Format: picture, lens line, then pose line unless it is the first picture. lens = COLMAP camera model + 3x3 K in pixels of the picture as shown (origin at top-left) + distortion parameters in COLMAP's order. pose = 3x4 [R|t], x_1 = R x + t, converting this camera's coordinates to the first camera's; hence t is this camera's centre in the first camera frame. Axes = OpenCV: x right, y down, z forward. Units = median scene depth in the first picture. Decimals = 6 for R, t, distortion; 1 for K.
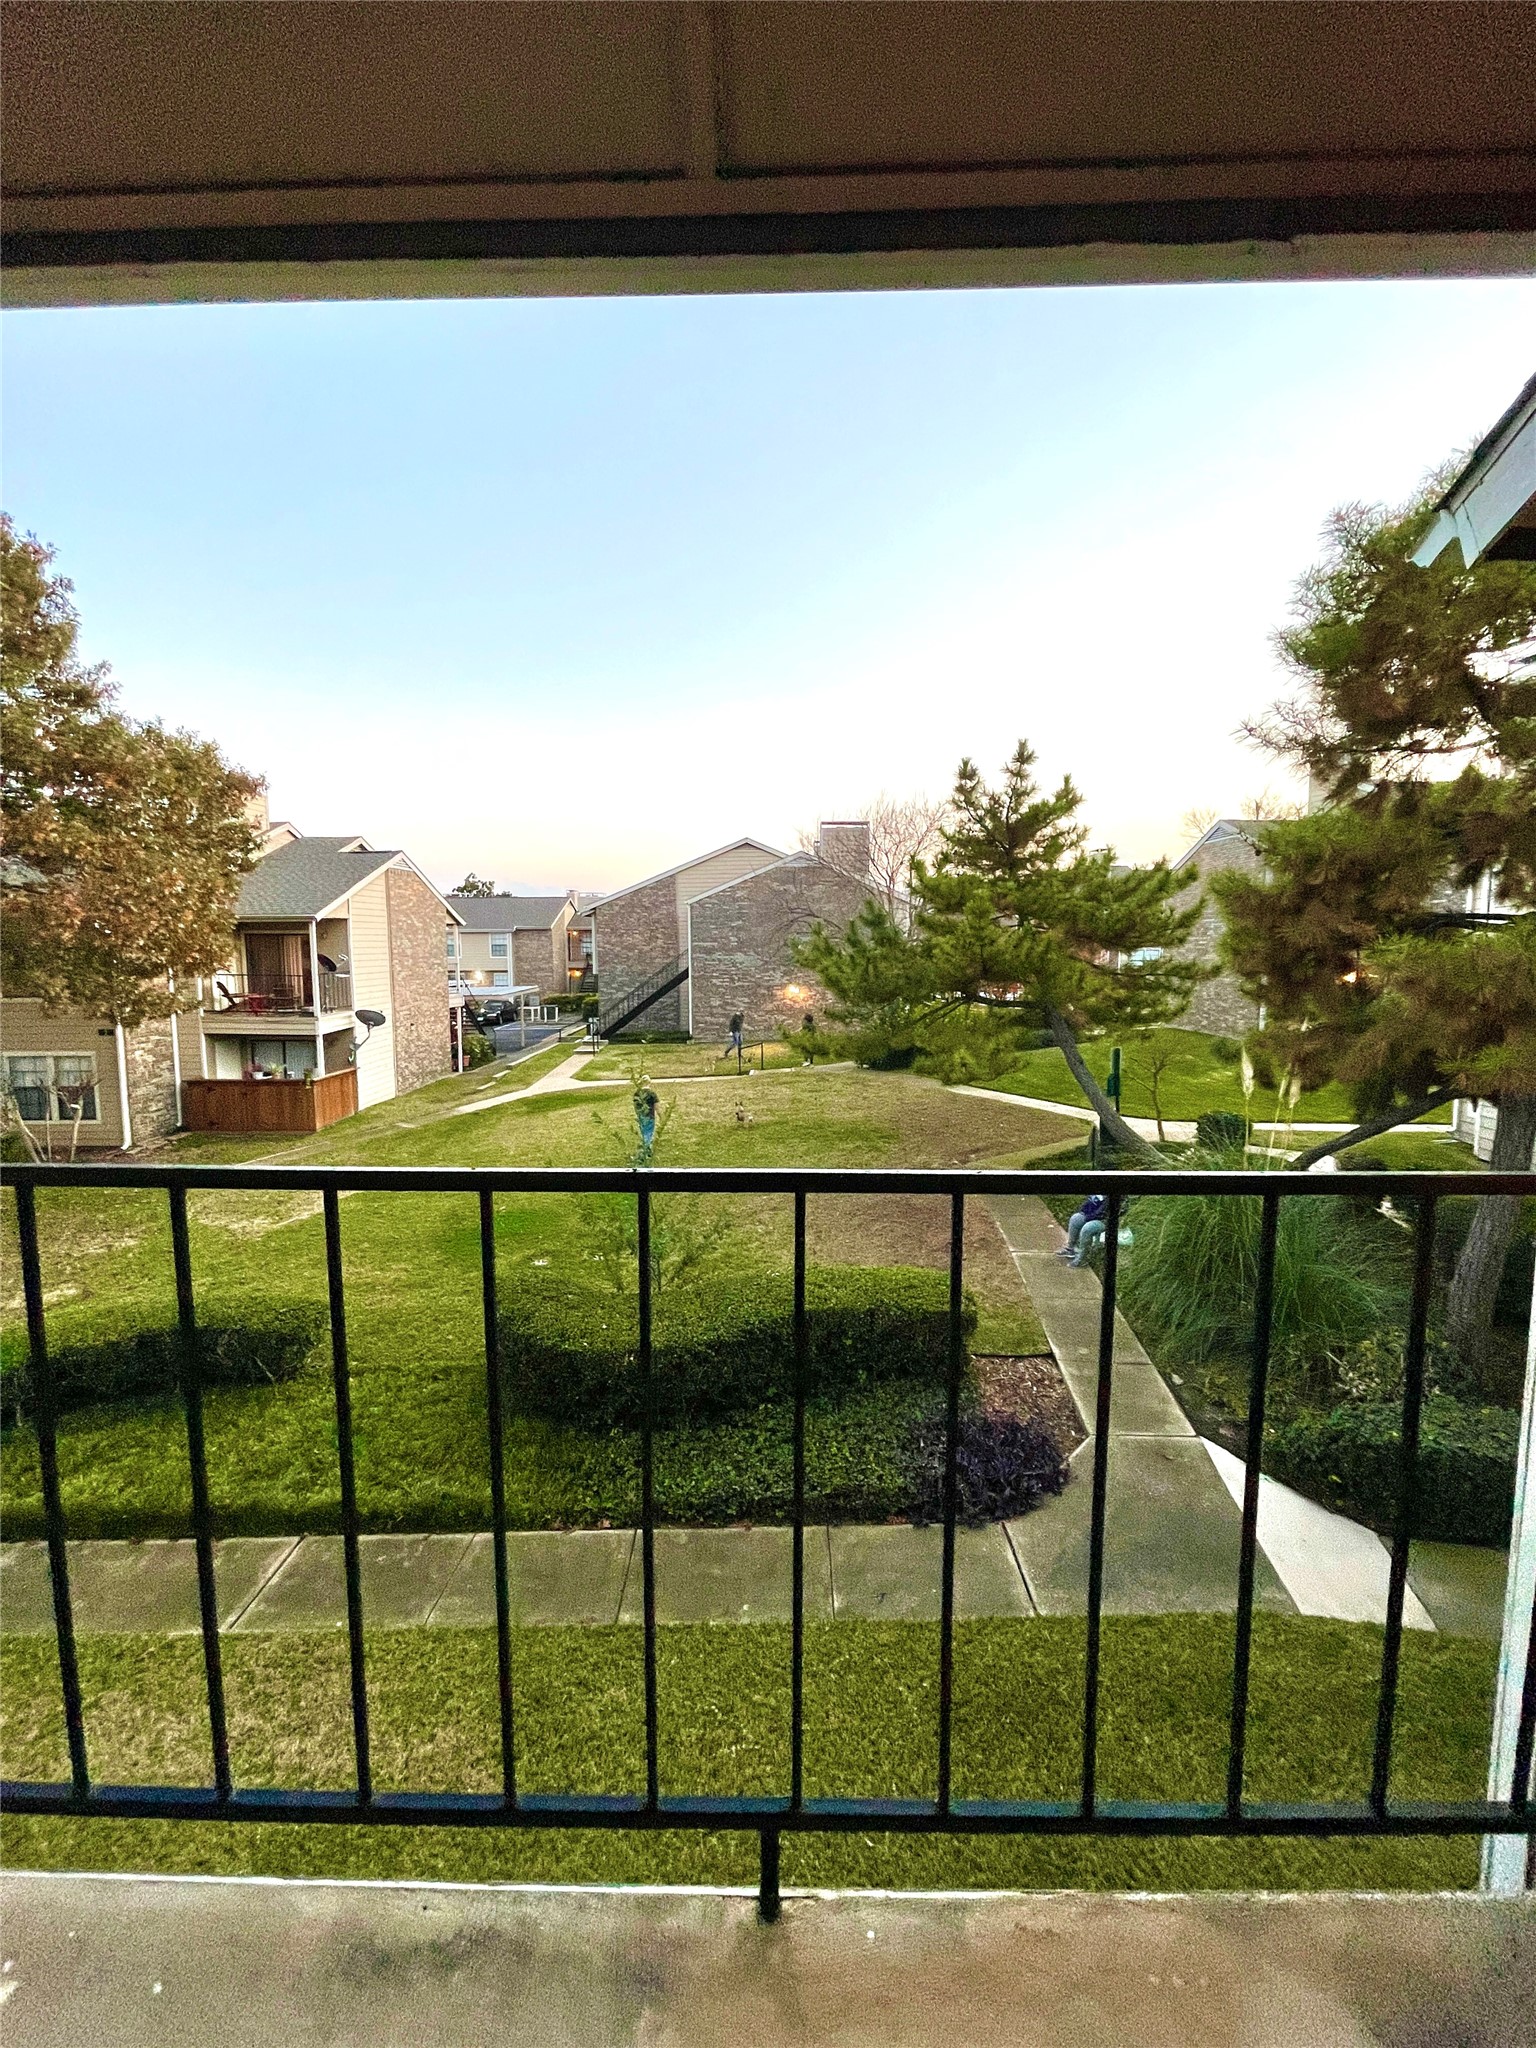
lens RADIAL K [[832.8, 0, 770.6], [0, 832.8, 1031.5], [0, 0, 1]] dist [-0.001228, 0.000088]
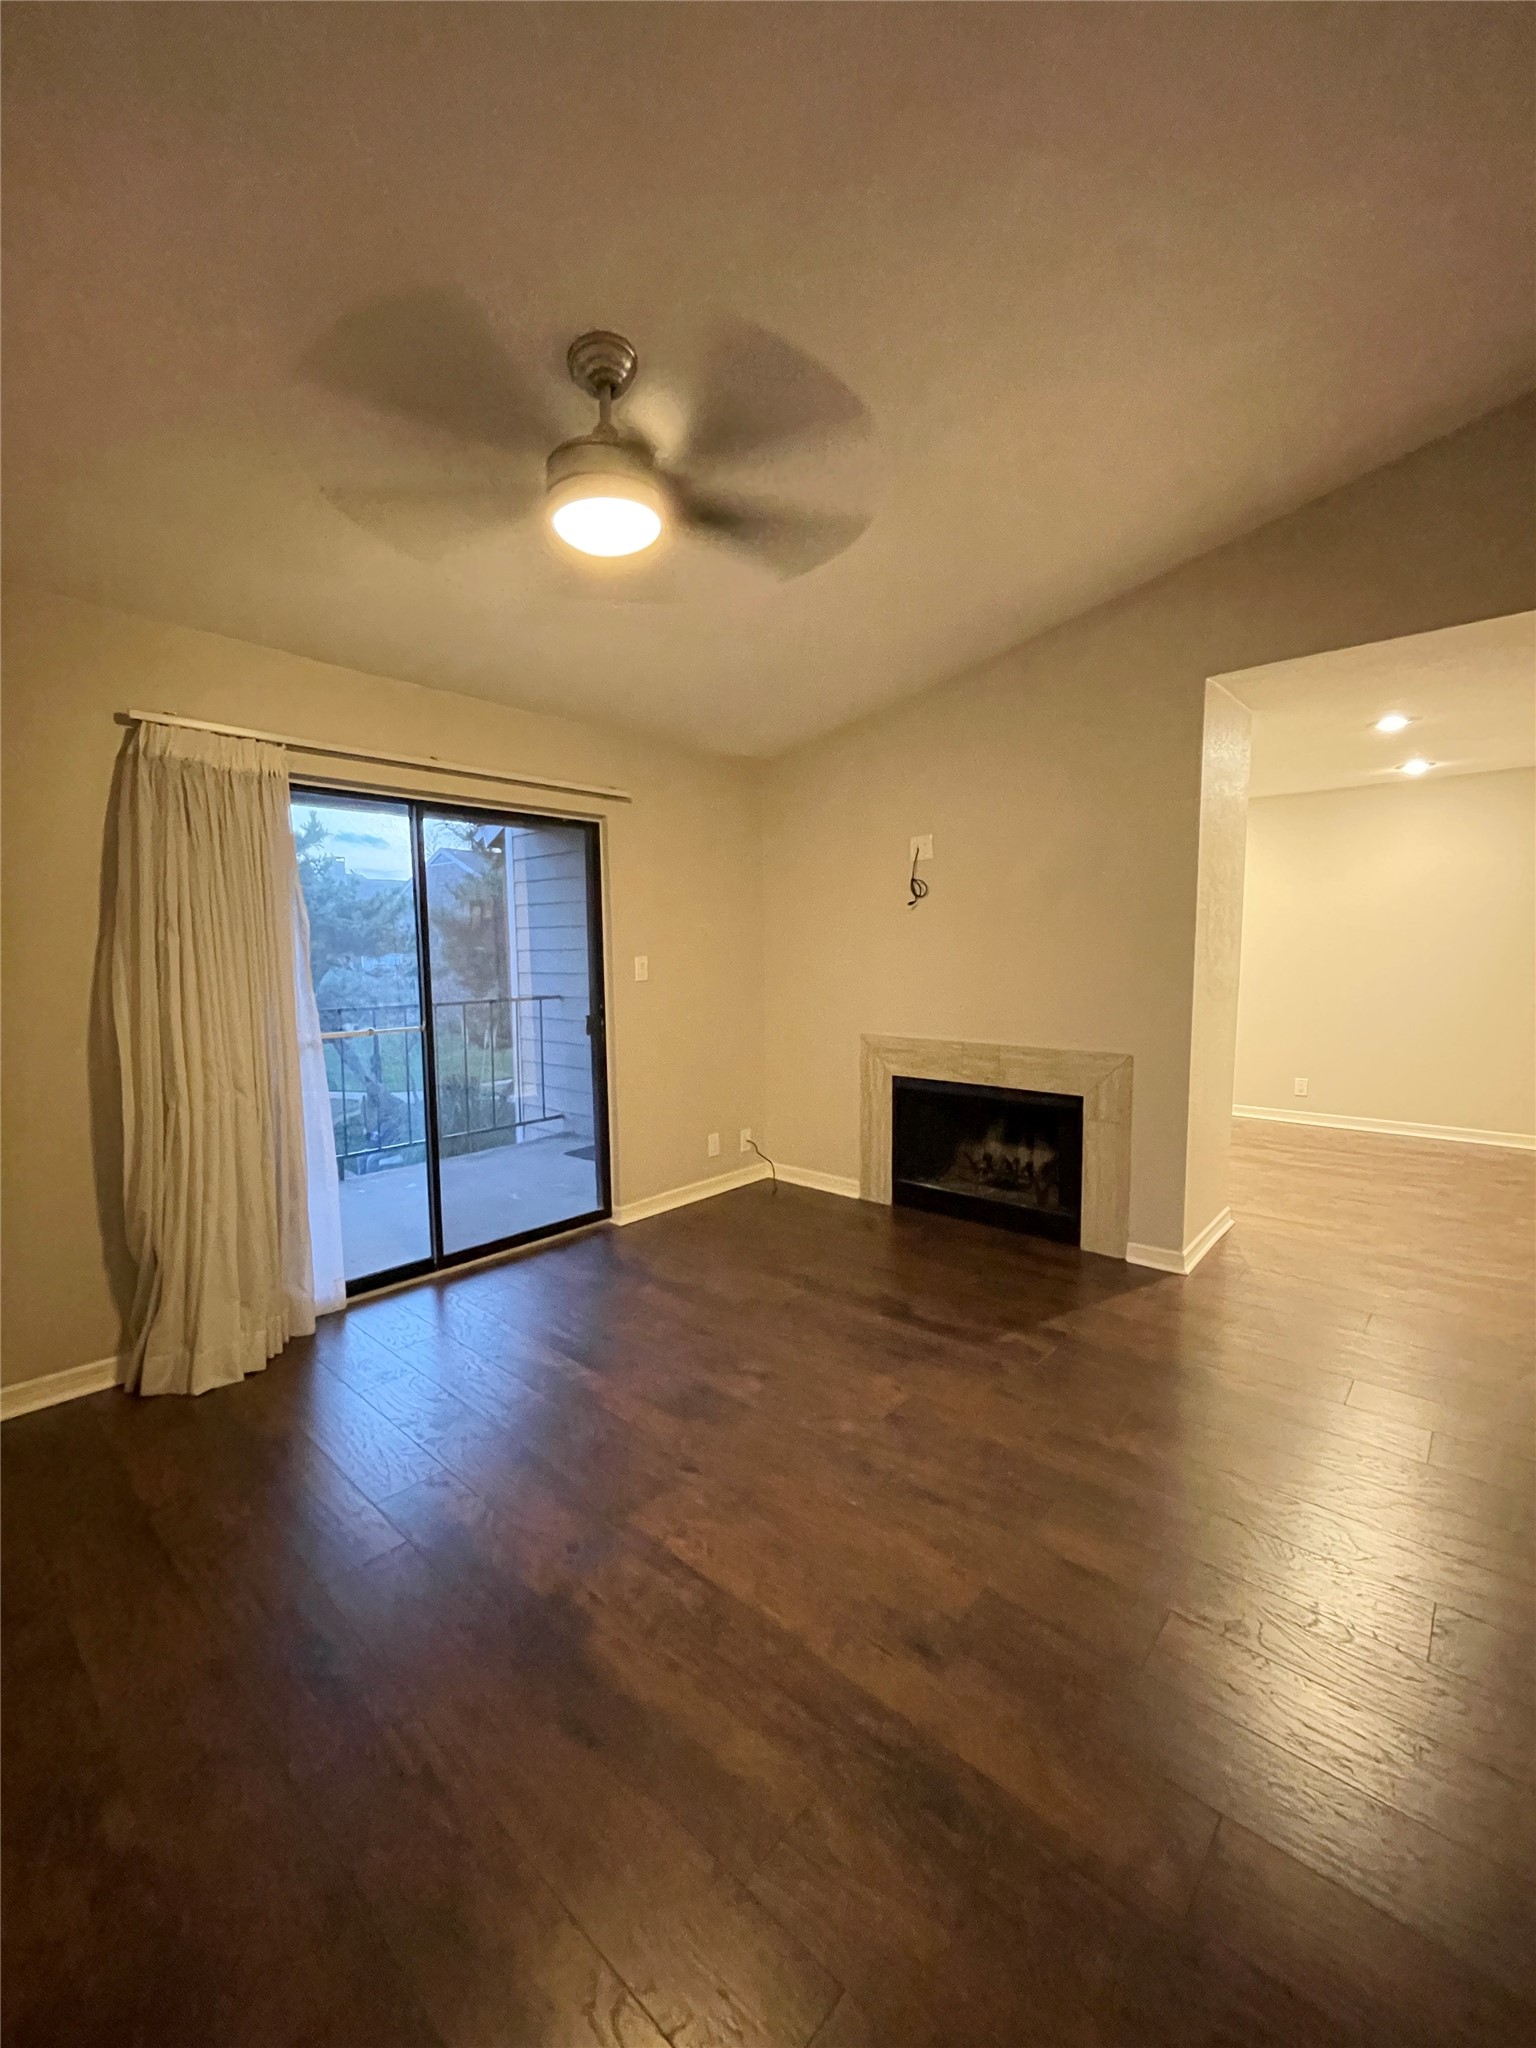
lens RADIAL K [[832.8, 0, 768.5], [0, 832.8, 1016.7], [0, 0, 1]] dist [-0.001228, 0.000088]
pose [[0.658290, -0.066753, 0.749799, -0.198301], [0.084204, 0.996339, 0.014774, 0.036911], [-0.748040, 0.053411, 0.661501, -0.408338]]
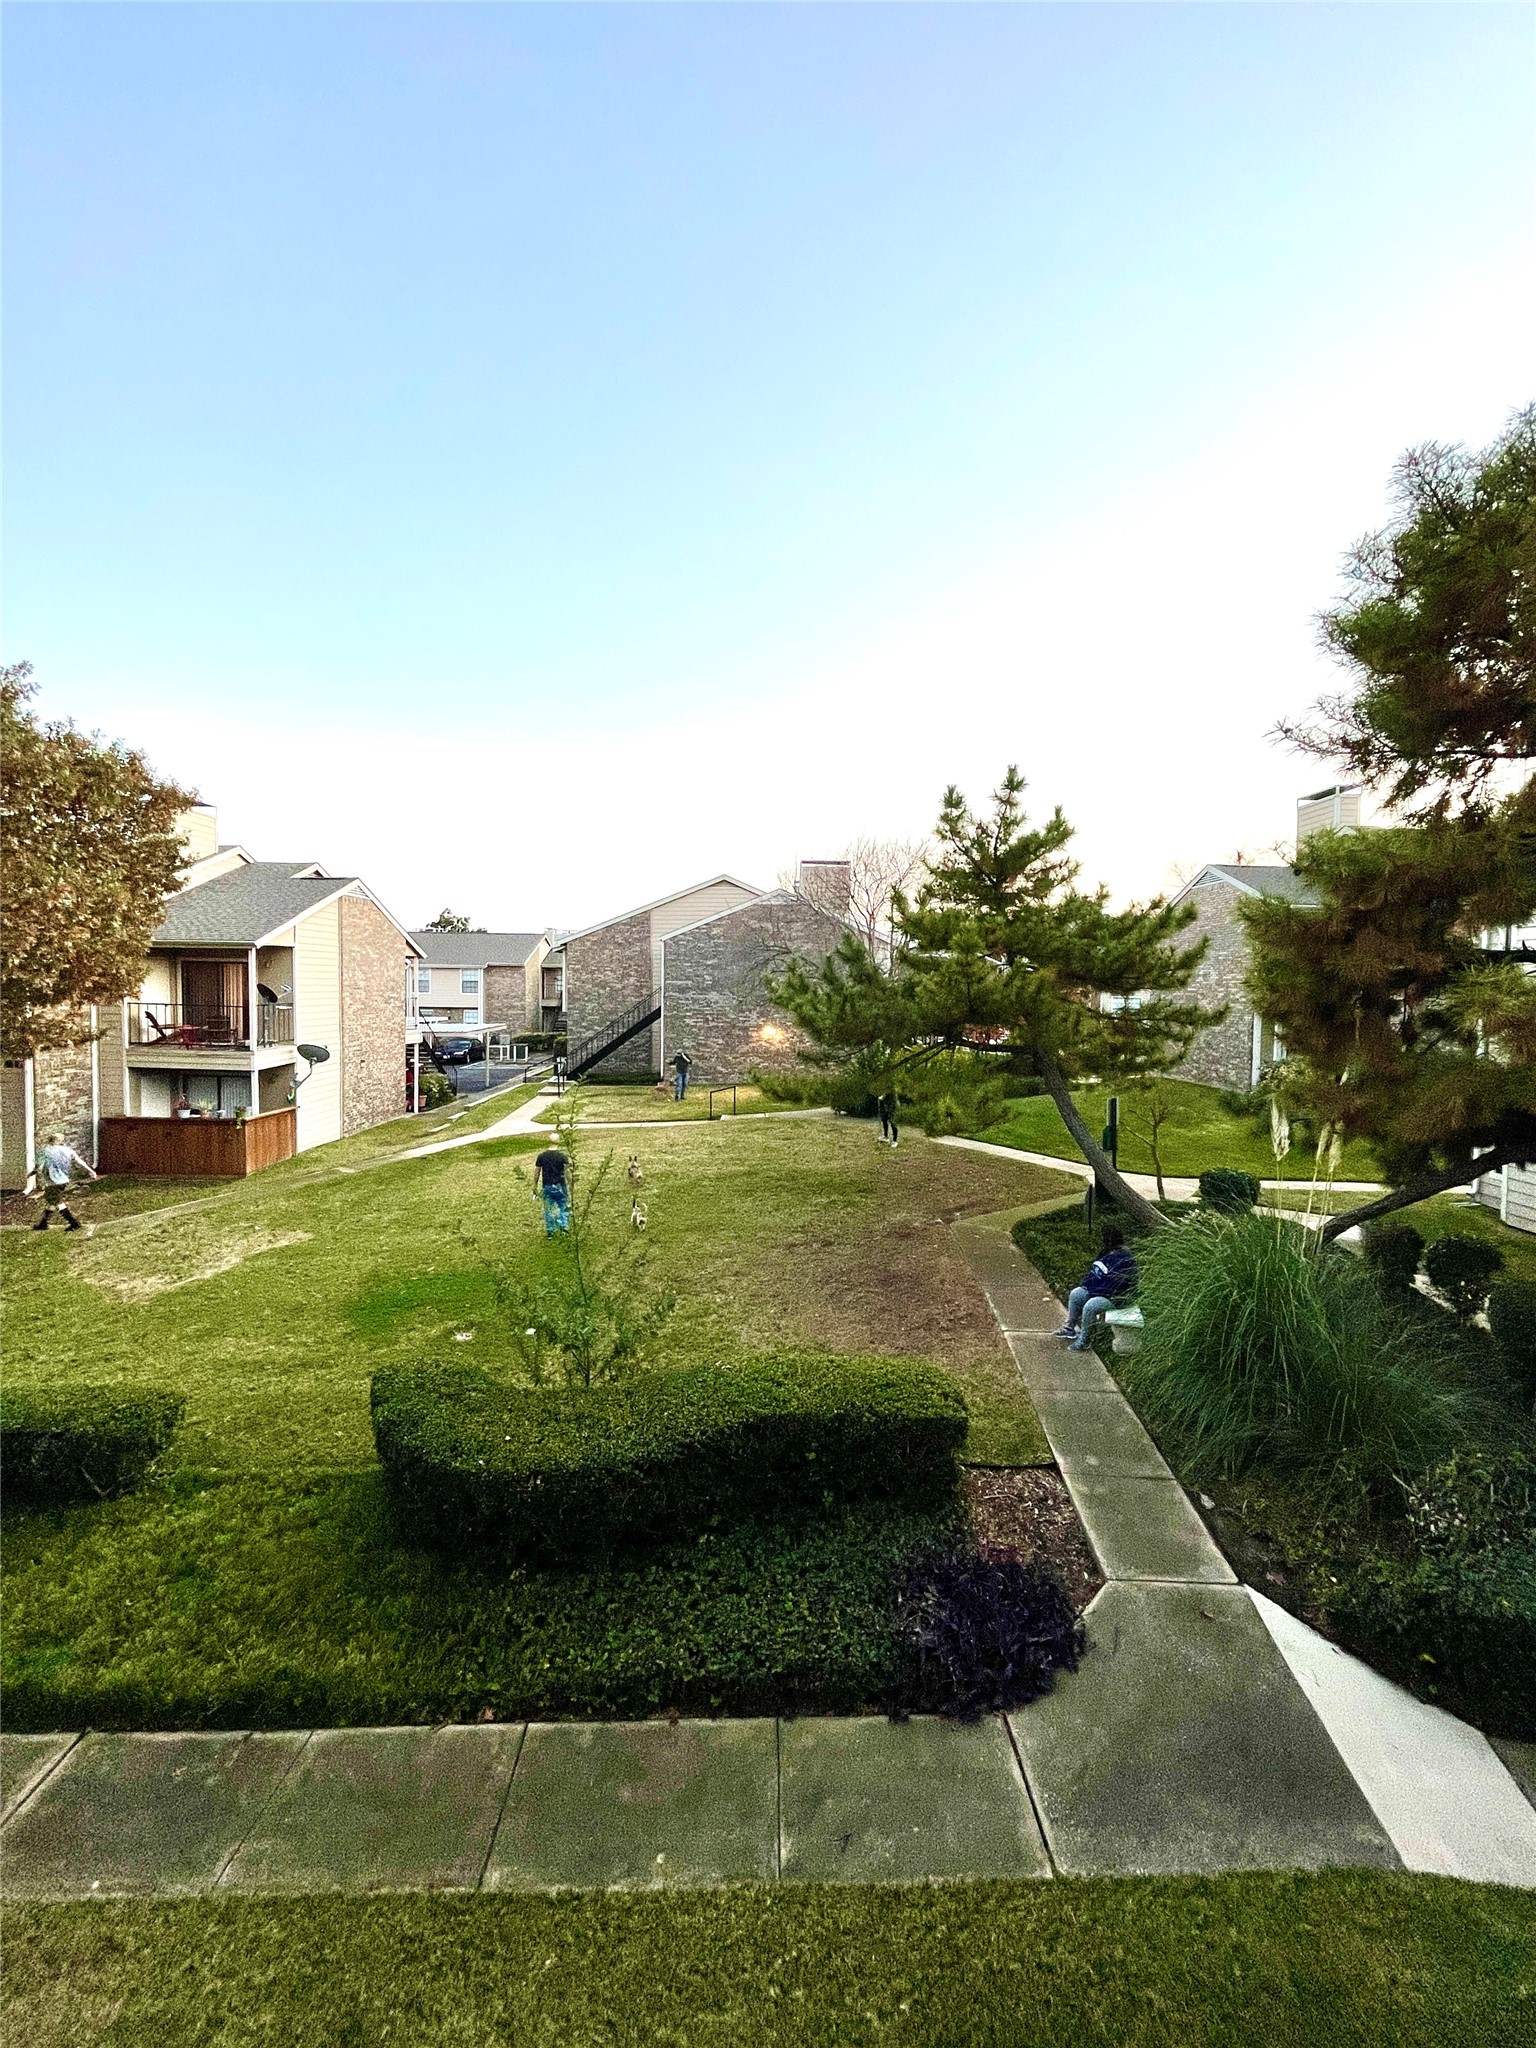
lens RADIAL K [[832.8, 0, 770.7], [0, 832.8, 1030.4], [0, 0, 1]] dist [-0.001228, 0.000088]
pose [[0.999613, 0.016346, 0.022513, 0.021263], [-0.015126, 0.998462, -0.053330, 0.000299], [-0.023350, 0.052969, 0.998323, 0.122684]]
